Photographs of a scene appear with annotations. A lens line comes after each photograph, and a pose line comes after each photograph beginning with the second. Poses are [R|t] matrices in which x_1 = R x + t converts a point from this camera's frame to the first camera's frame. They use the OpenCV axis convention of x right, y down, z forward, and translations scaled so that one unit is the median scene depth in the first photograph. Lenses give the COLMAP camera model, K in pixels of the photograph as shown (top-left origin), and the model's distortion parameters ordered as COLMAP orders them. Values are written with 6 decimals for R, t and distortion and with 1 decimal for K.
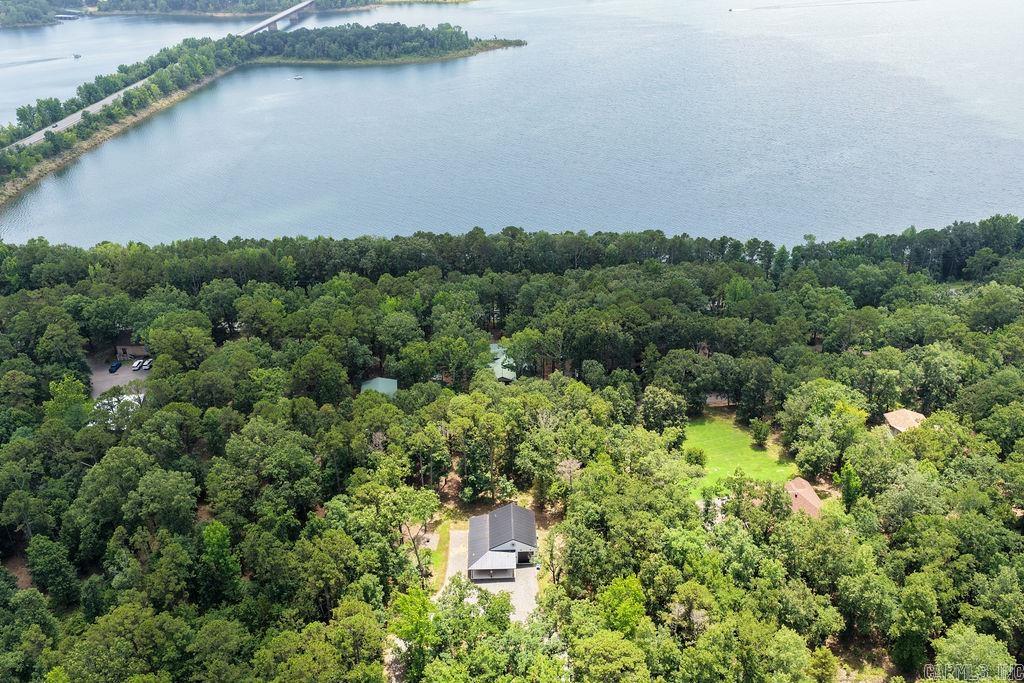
lens RADIAL K [[852.5, 0, 514.0], [0, 852.5, 340.1], [0, 0, 1]] dist [-0.003775, 0.000407]
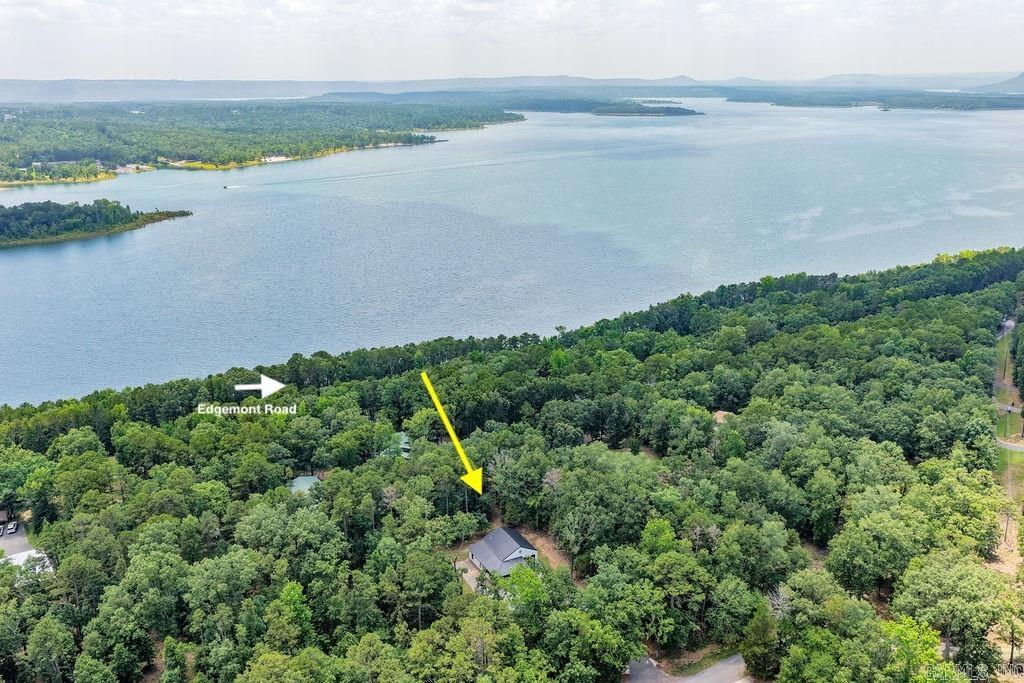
lens RADIAL K [[852.5, 0, 513.8], [0, 852.5, 342.2], [0, 0, 1]] dist [-0.003775, 0.000407]
pose [[0.896177, -0.127925, 0.424855, -0.253407], [0.205167, 0.968494, -0.141159, 0.062551], [-0.393412, 0.213670, 0.894188, -0.075042]]
